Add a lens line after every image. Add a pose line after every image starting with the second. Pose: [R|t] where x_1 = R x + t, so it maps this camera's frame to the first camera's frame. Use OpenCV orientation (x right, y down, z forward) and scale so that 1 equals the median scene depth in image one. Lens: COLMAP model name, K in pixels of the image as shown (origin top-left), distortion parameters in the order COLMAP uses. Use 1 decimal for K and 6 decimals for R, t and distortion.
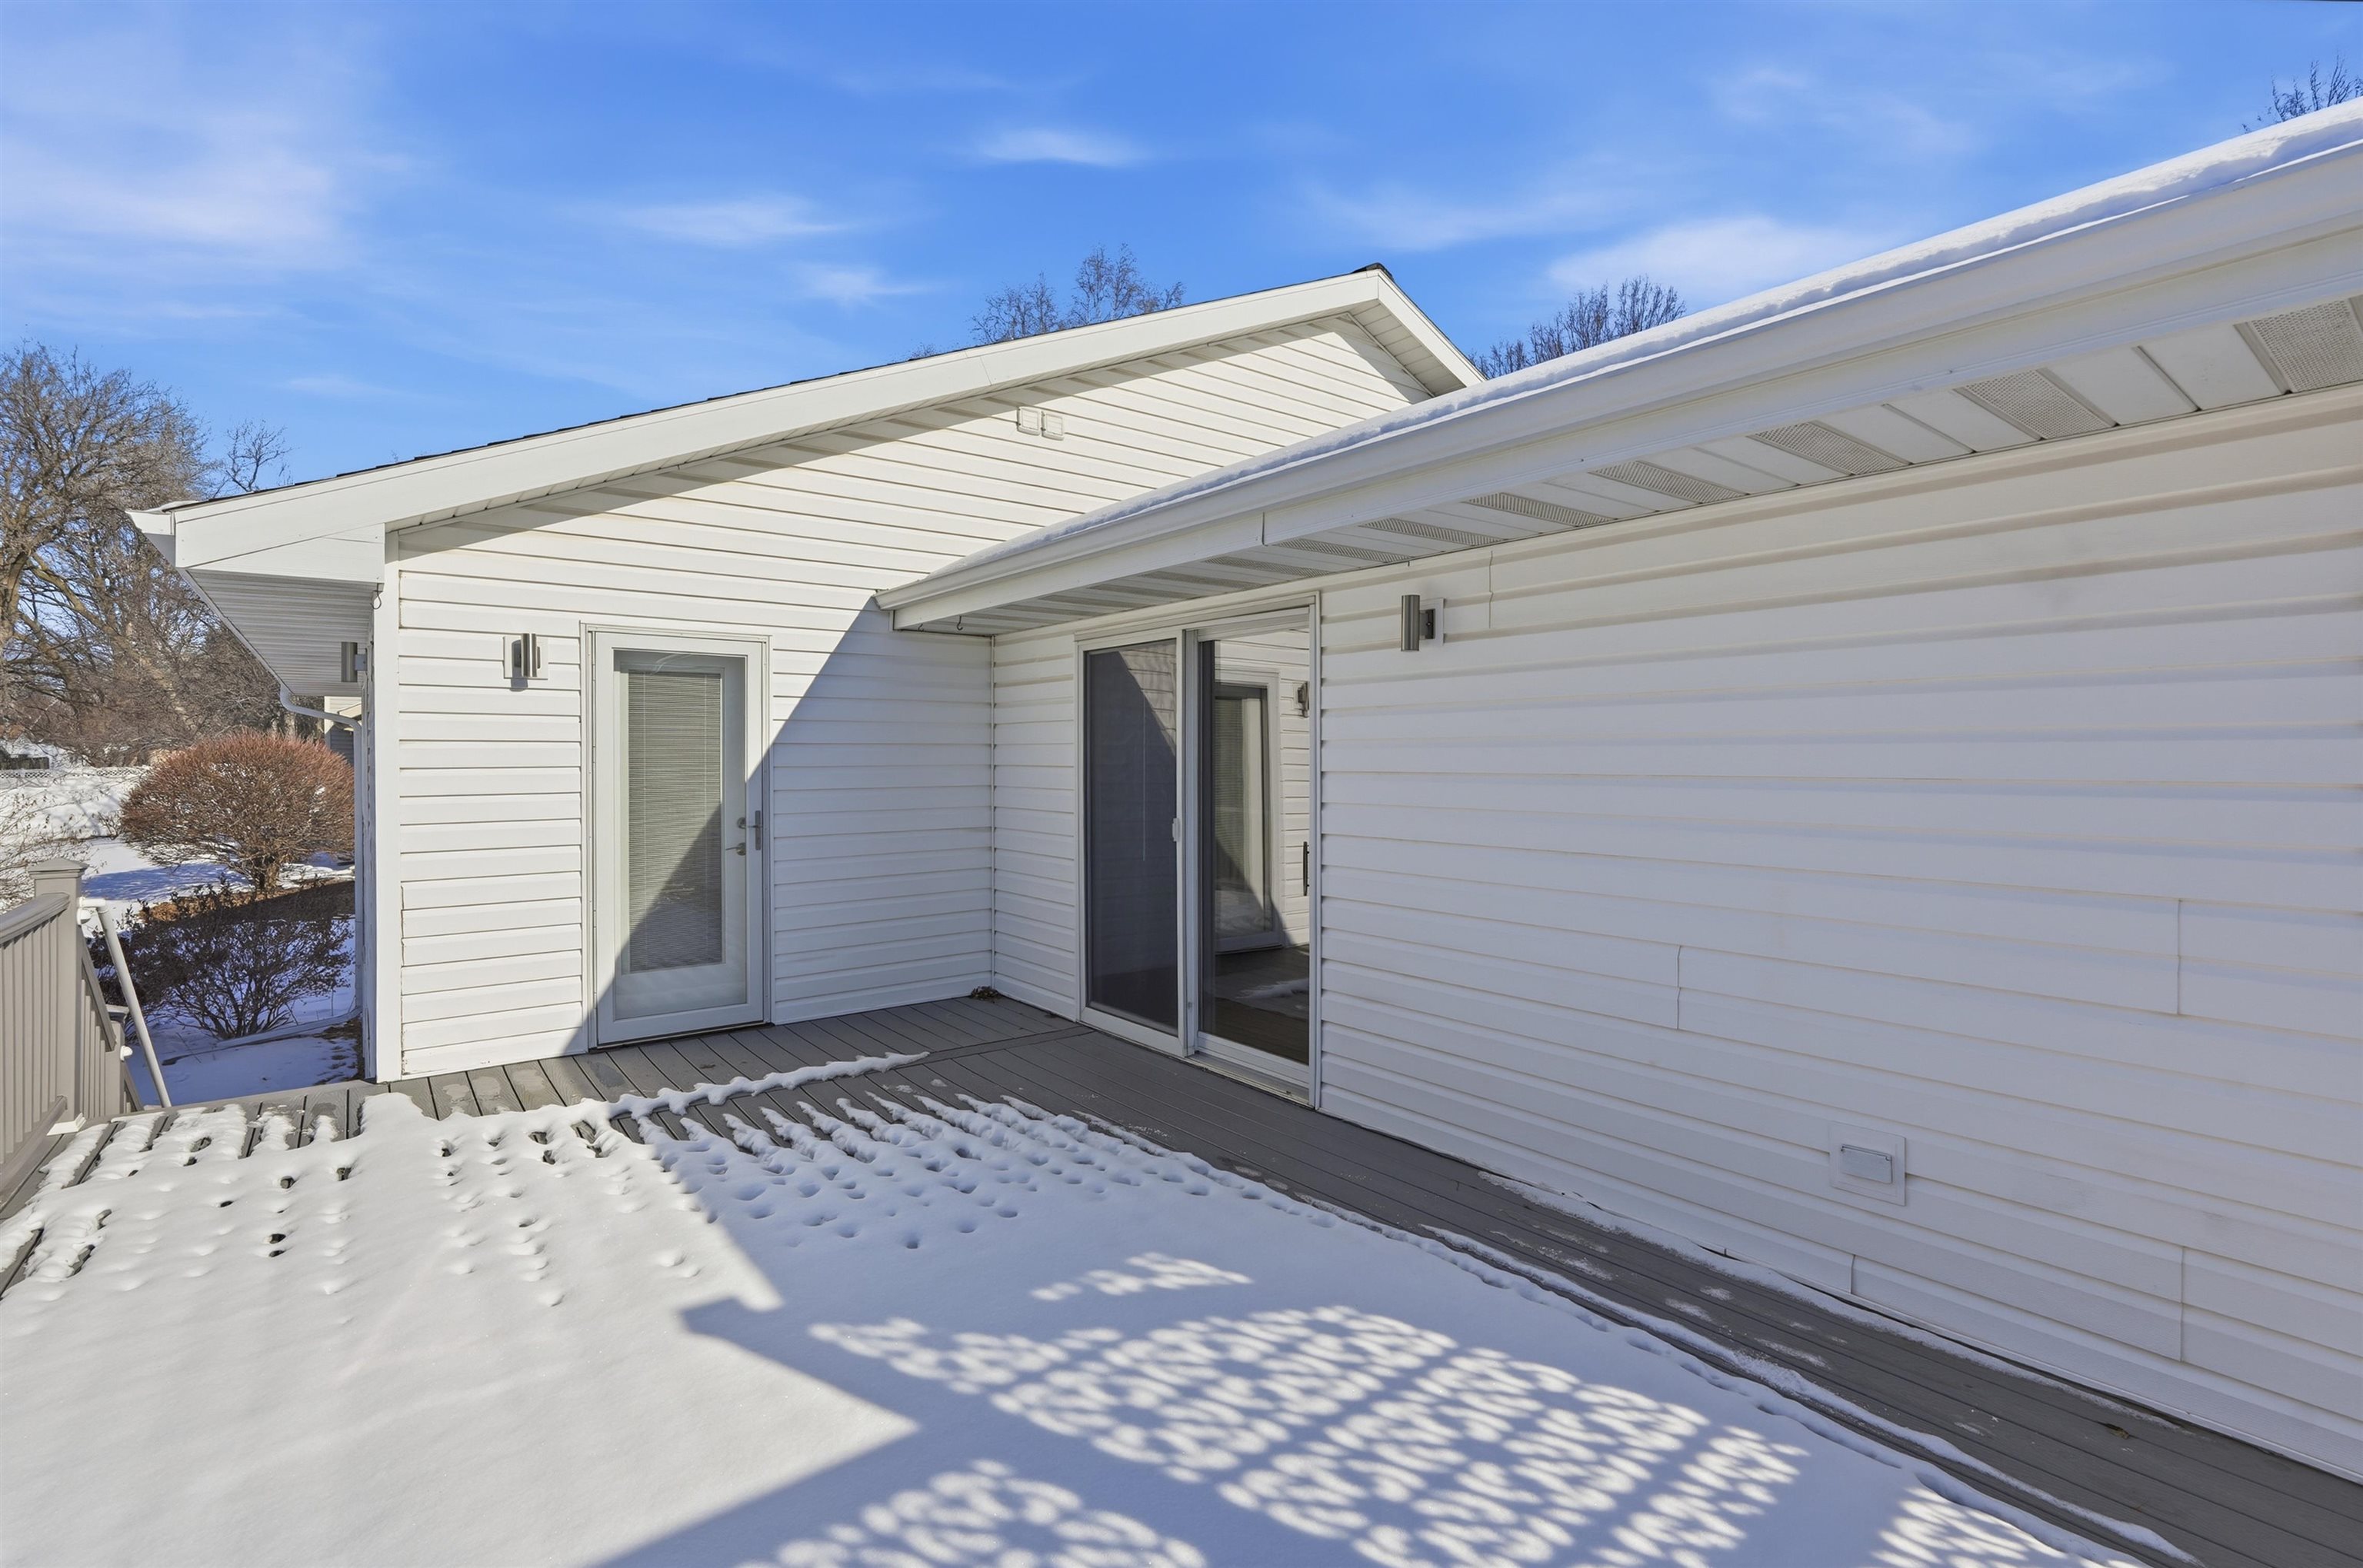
lens RADIAL K [[1073.6, 0, 1171.1], [0, 1073.6, 763.5], [0, 0, 1]] dist [-0.003559, 0.000246]
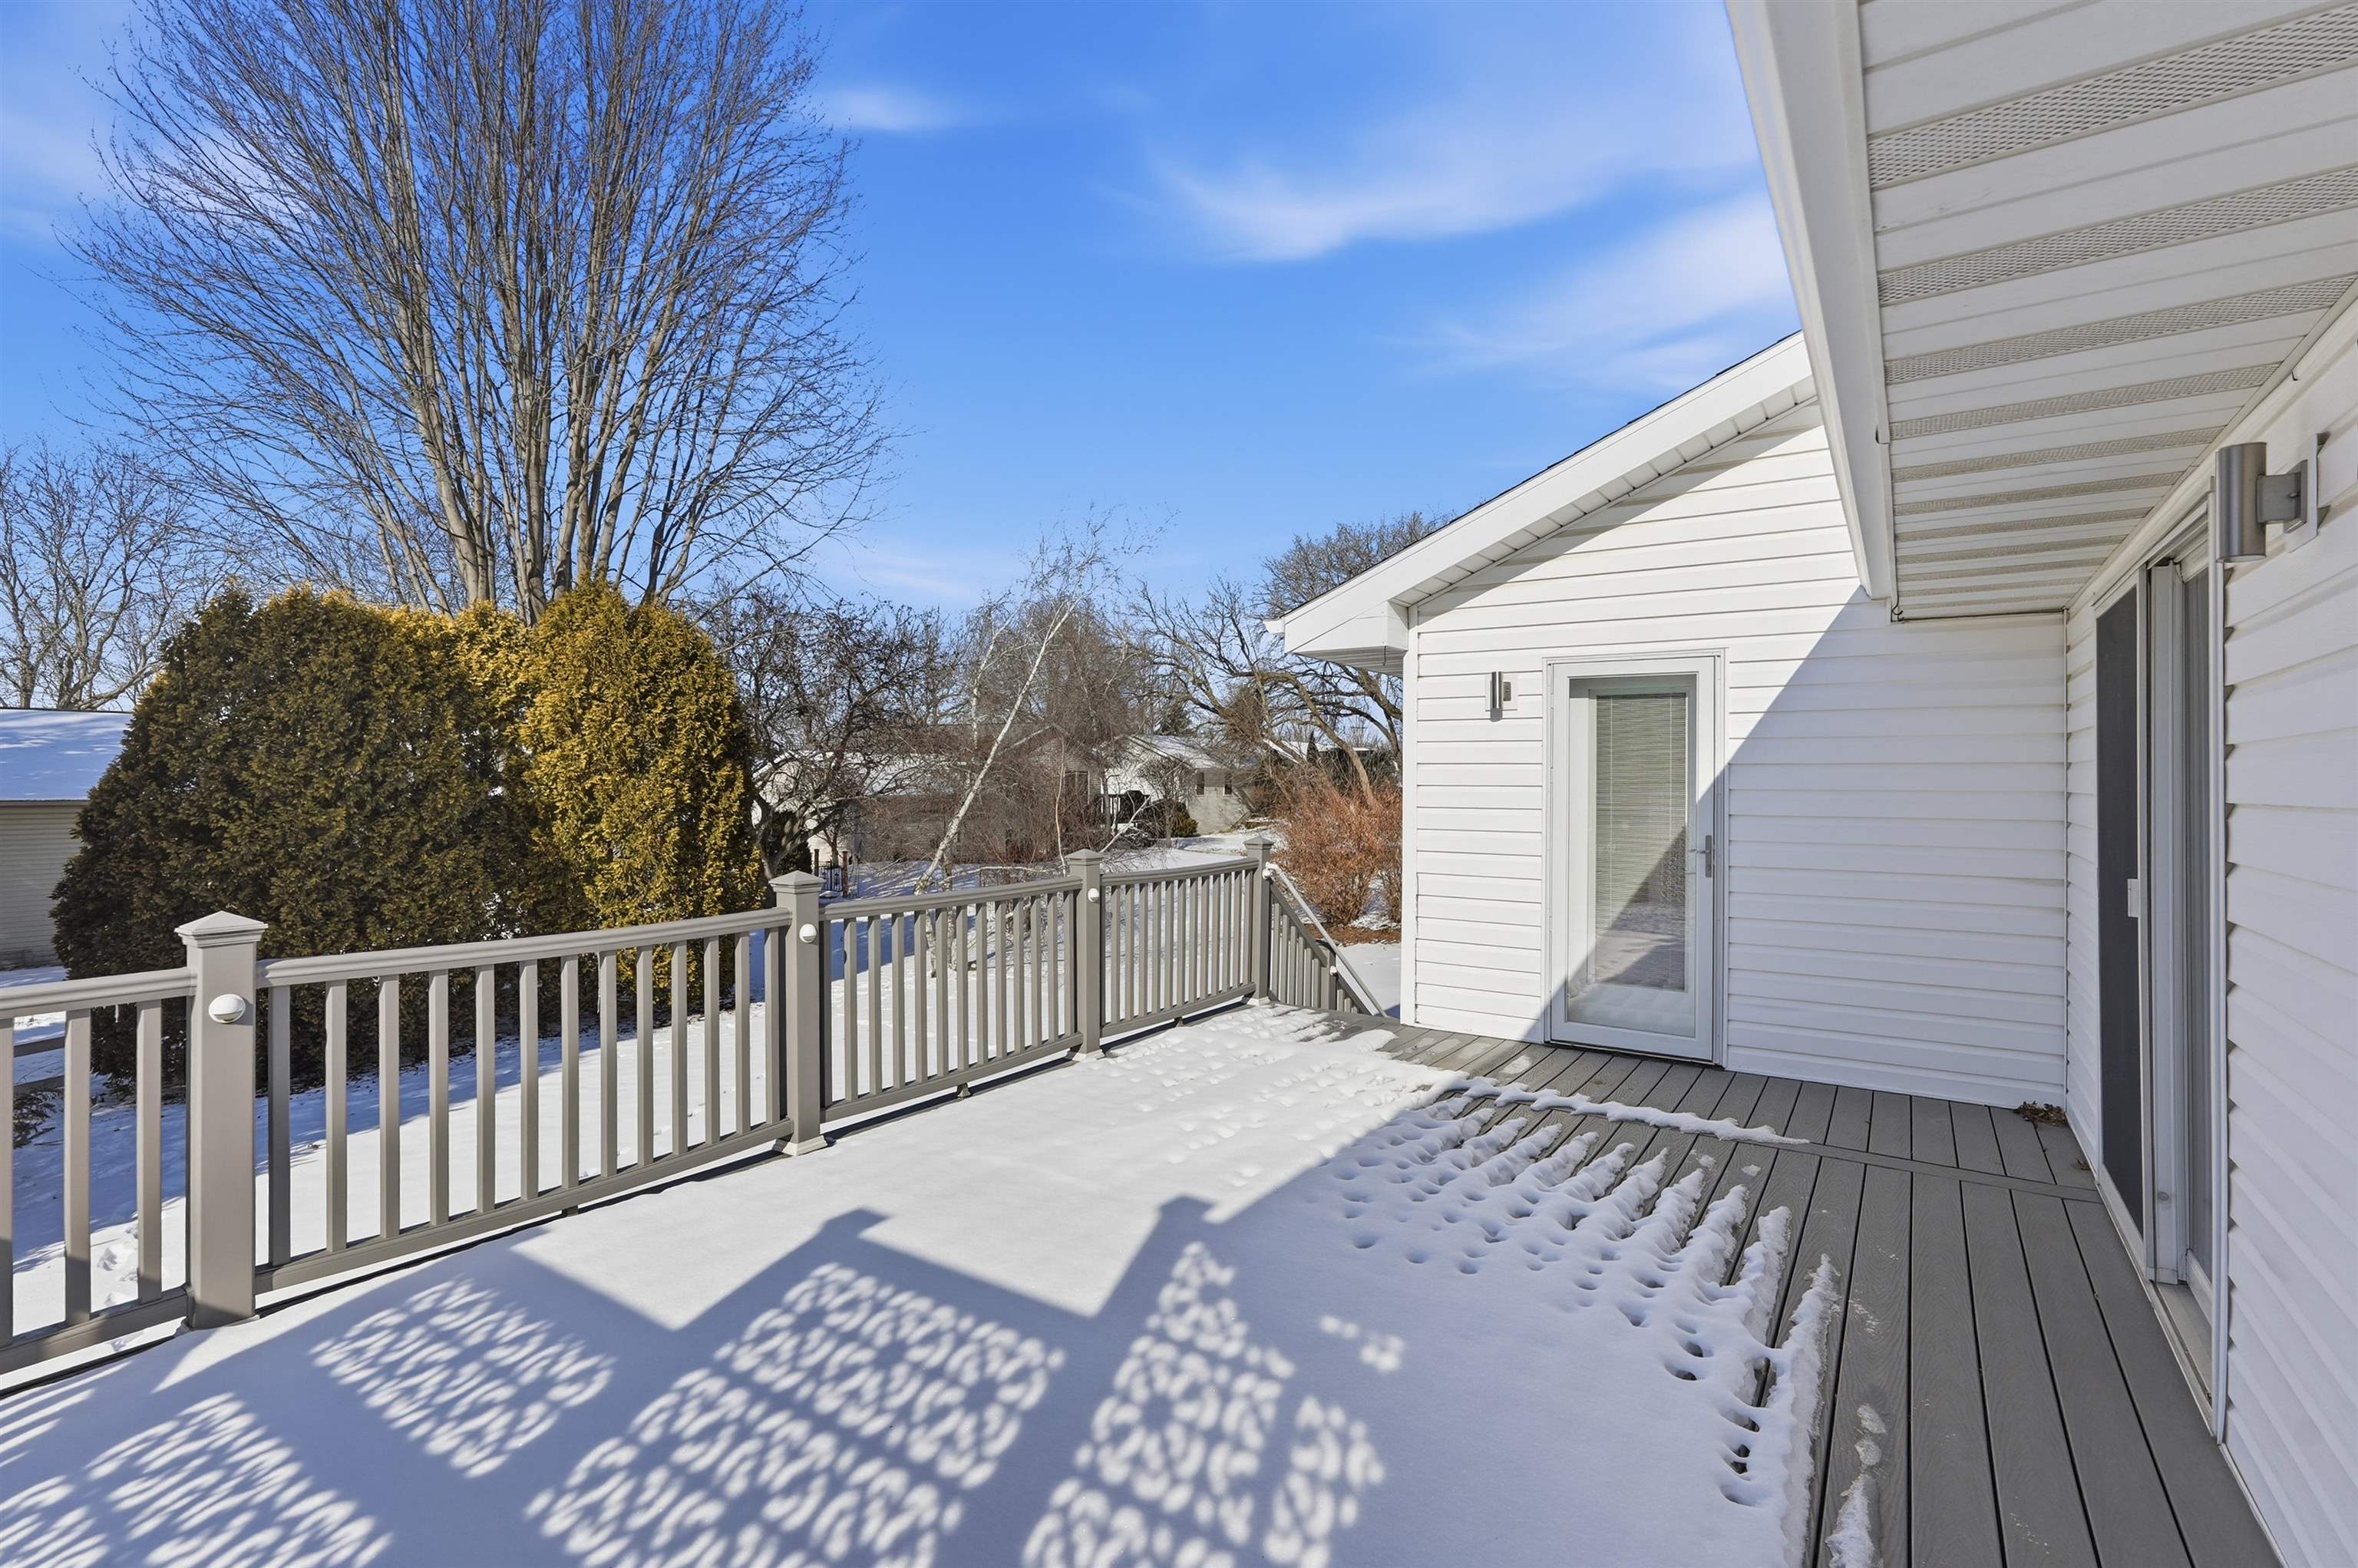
lens RADIAL K [[1078.3, 0, 1179.0], [0, 1078.3, 784.0], [0, 0, 1]] dist [-0.013808, 0.000198]
pose [[0.319286, 0.006125, -0.947639, 0.454142], [-0.013724, 0.999904, 0.001839, 0.004110], [0.947559, 0.012418, 0.319340, 0.331617]]
